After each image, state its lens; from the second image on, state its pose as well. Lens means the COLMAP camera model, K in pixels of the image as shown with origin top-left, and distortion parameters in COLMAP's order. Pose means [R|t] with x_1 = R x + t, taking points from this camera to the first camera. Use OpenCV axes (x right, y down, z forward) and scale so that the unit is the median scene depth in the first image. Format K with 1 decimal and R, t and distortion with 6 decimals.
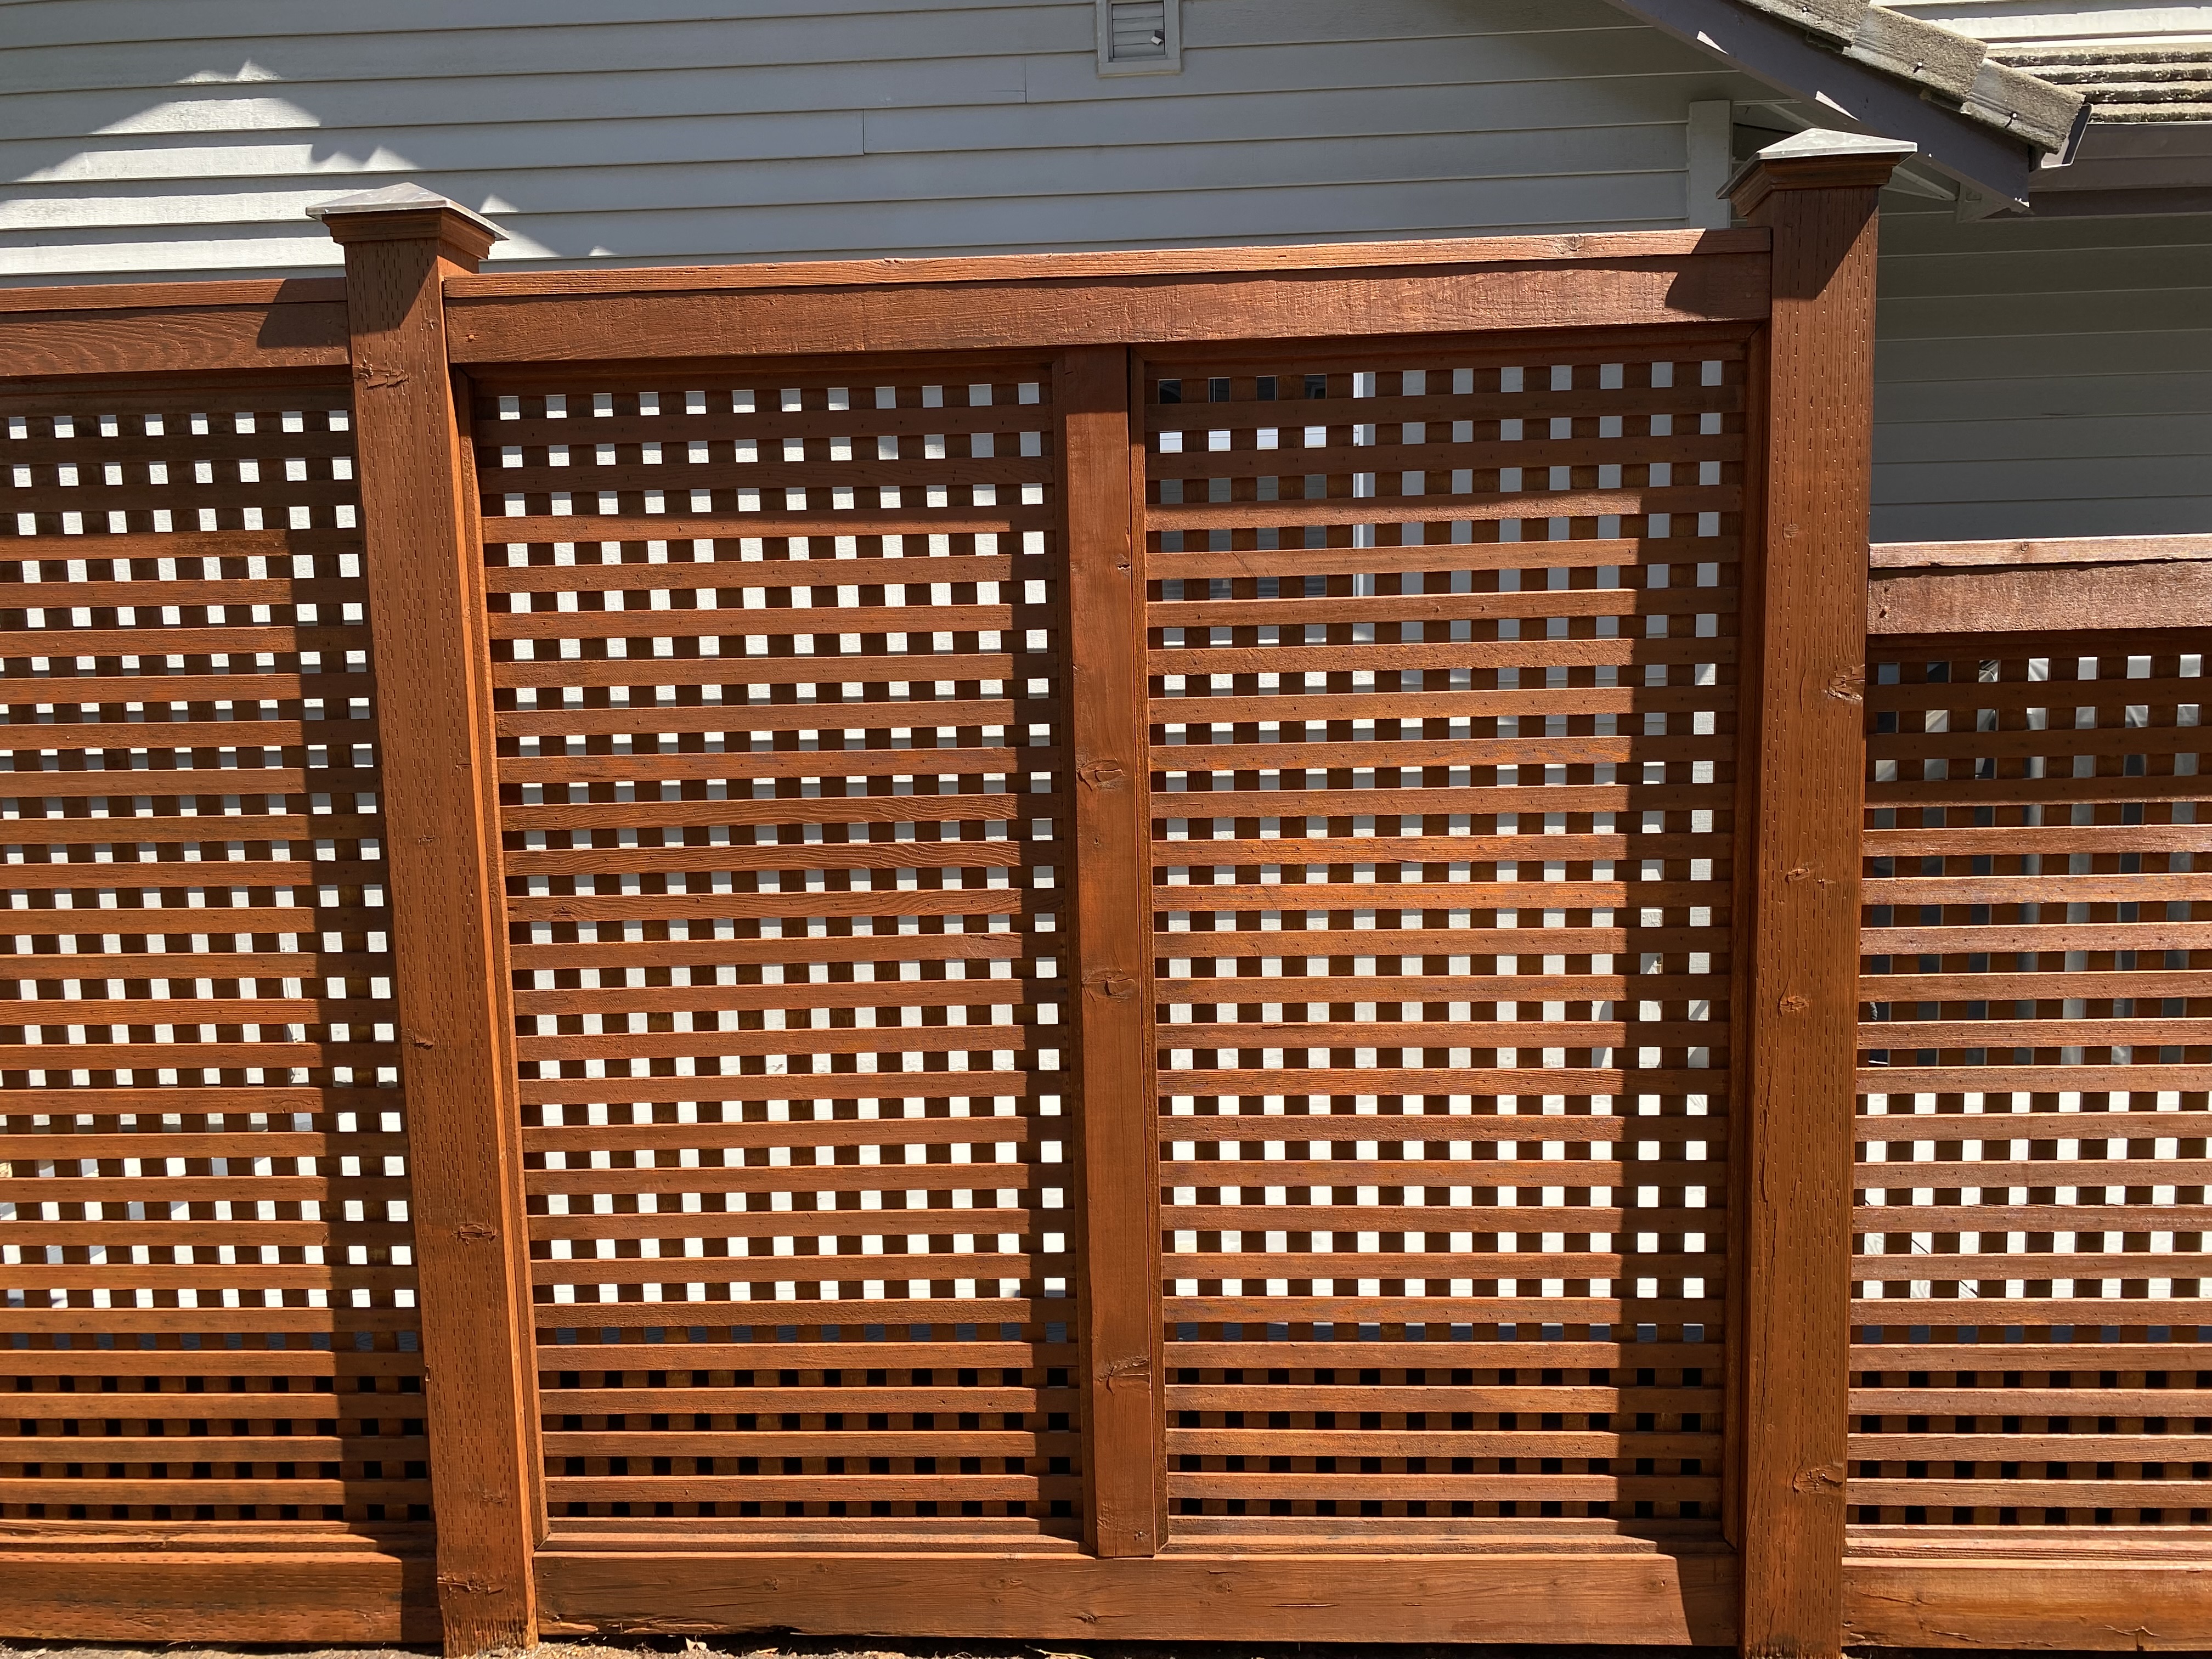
lens RADIAL K [[1620.2, 0, 1106.0], [0, 1620.2, 829.5], [0, 0, 1]] dist [0.030310, -0.000308]
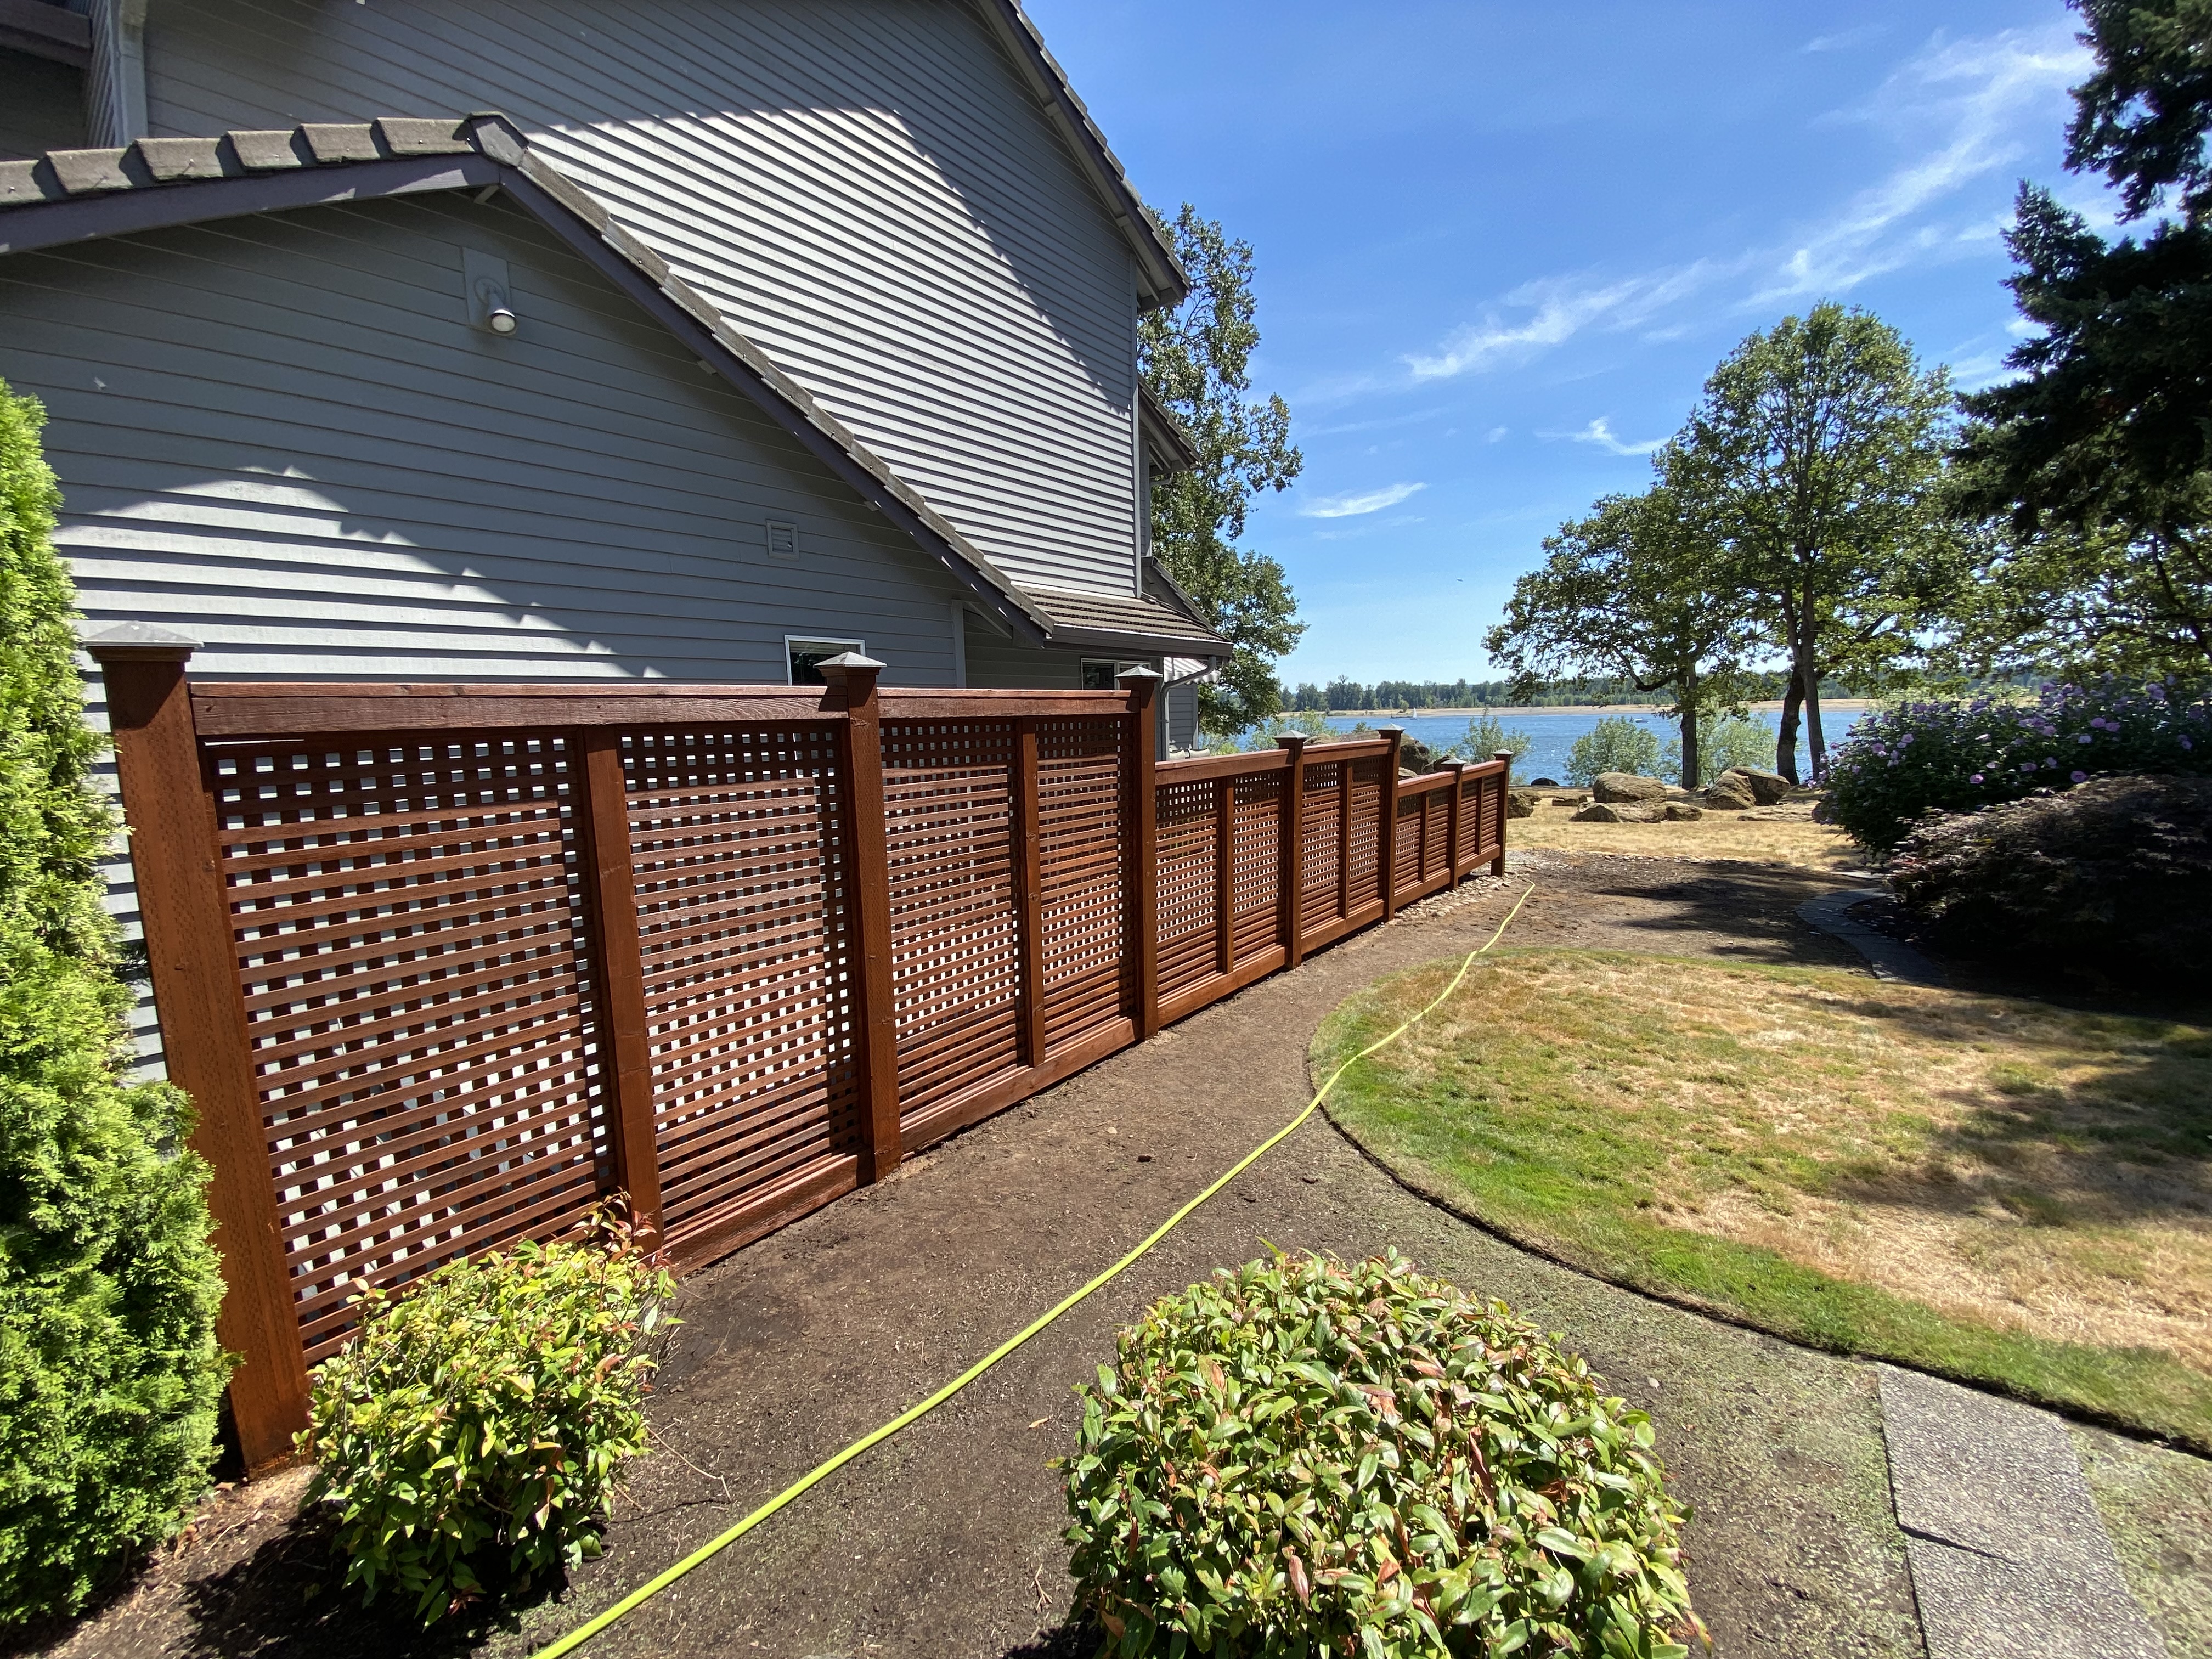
lens RADIAL K [[898.8, 0, 1094.9], [0, 898.8, 828.5], [0, 0, 1]] dist [-0.001177, -0.013328]
pose [[0.609454, -0.082006, 0.788569, -0.788900], [0.105249, 0.994201, 0.022047, -0.042728], [-0.785804, 0.069560, 0.614551, -0.161844]]
